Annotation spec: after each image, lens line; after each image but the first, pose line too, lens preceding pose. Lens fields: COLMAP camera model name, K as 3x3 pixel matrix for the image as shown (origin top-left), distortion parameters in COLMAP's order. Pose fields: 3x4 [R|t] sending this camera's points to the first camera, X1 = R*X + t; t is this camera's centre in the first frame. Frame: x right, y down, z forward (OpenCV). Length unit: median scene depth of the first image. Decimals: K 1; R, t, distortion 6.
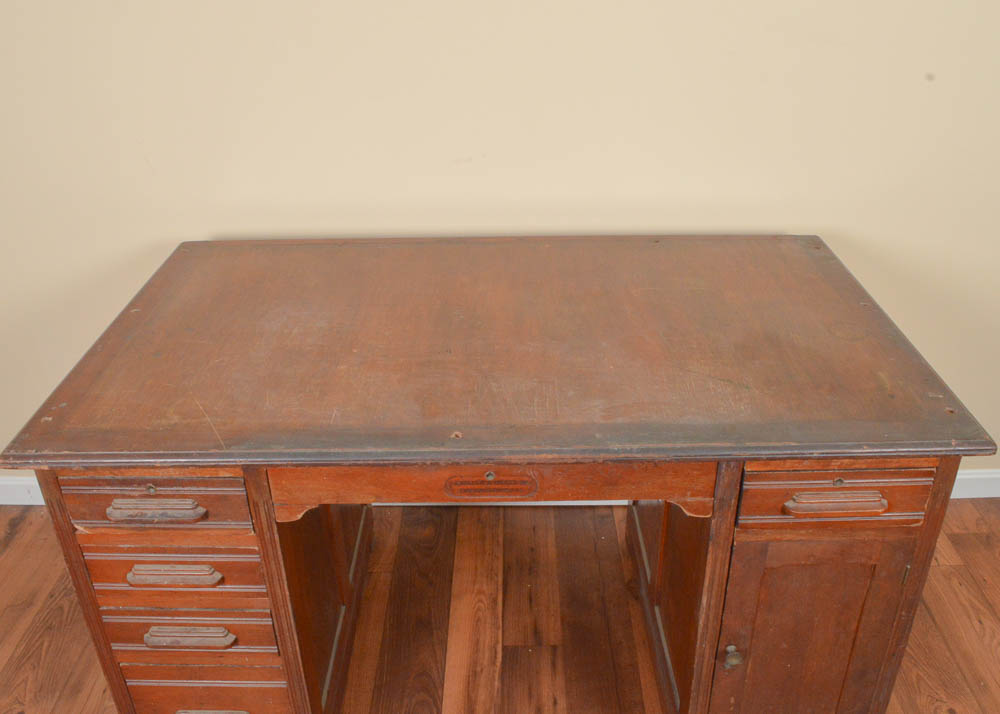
lens RADIAL K [[901.0, 0, 500.0], [0, 901.0, 368.1], [0, 0, 1]] dist [-0.085581, 0.013601]
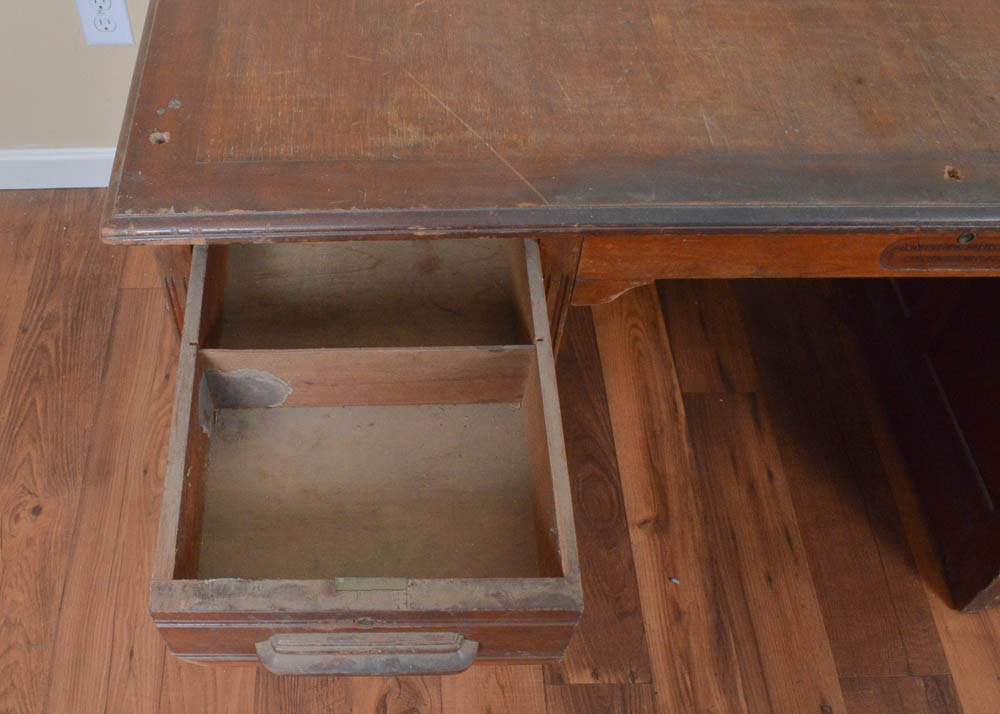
lens RADIAL K [[1023.8, 0, 370.8], [0, 1023.8, 398.5], [0, 0, 1]] dist [-0.082437, 0.007317]
pose [[0.999890, -0.010008, 0.010987, -0.384710], [0.004435, 0.906551, 0.422073, -0.054841], [-0.014184, -0.421977, 0.906495, 0.367626]]
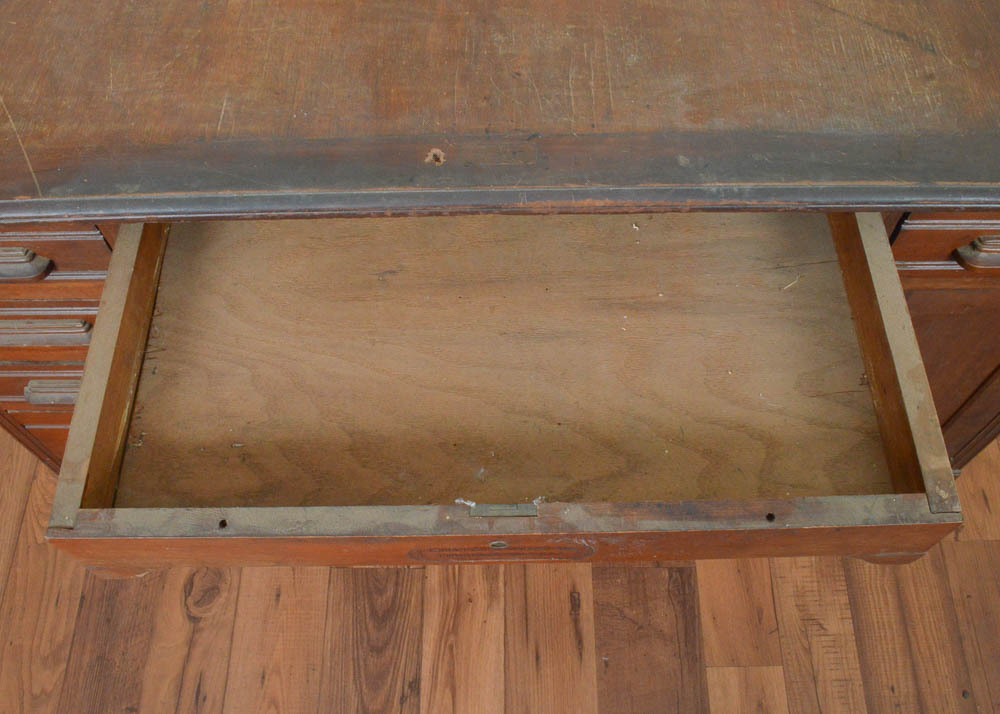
lens RADIAL K [[895.5, 0, 498.1], [0, 895.5, 363.4], [0, 0, 1]] dist [-0.089345, 0.013877]
pose [[0.999959, -0.008045, 0.004219, -0.011081], [0.004617, 0.850092, 0.526615, -0.104483], [-0.007823, -0.526573, 0.850094, 0.417236]]
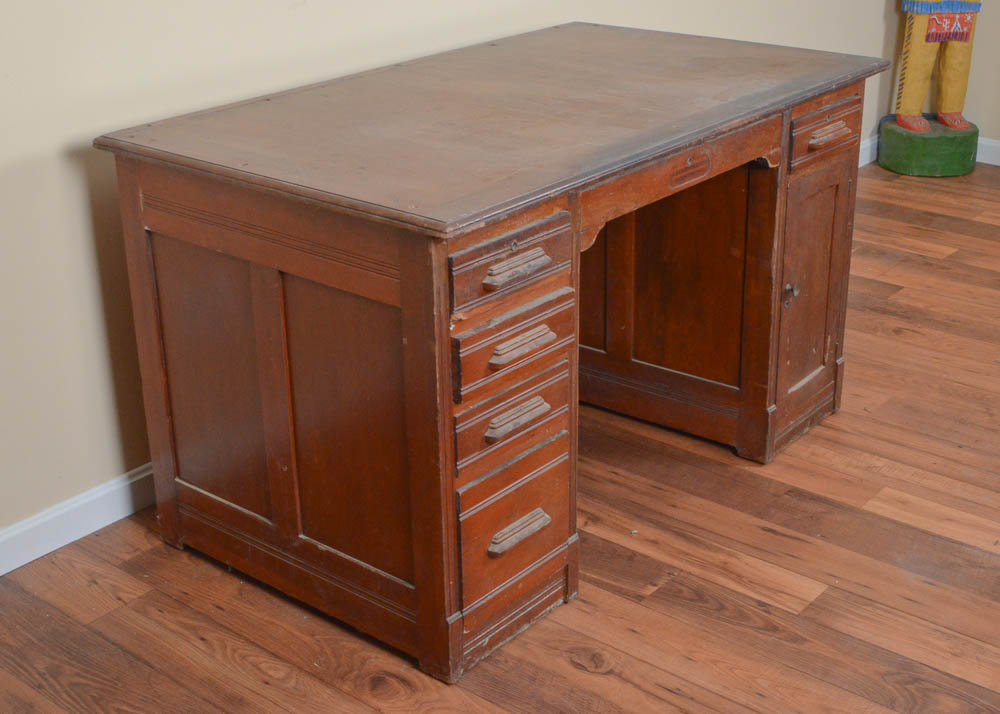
lens RADIAL K [[1463.9, 0, 500.0], [0, 1463.9, 357.0], [0, 0, 1]] dist [-0.026892, -0.026325]
pose [[0.629087, -0.299032, 0.717517, -1.632285], [0.378068, 0.924219, 0.053704, 0.153670], [-0.679202, 0.237485, 0.694468, -0.151931]]
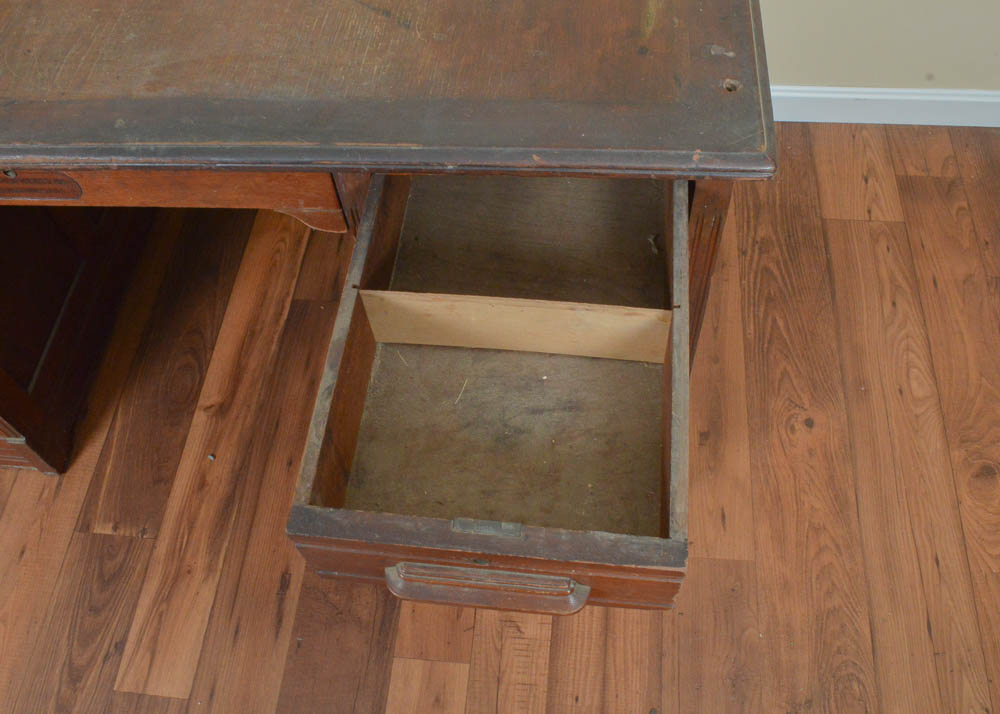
lens RADIAL K [[895.5, 0, 498.1], [0, 895.5, 363.4], [0, 0, 1]] dist [-0.089345, 0.013877]
pose [[0.995335, 0.048019, -0.083682, 0.397723], [-0.000992, 0.872393, 0.488804, -0.070729], [0.096475, -0.486441, 0.868371, 0.383309]]
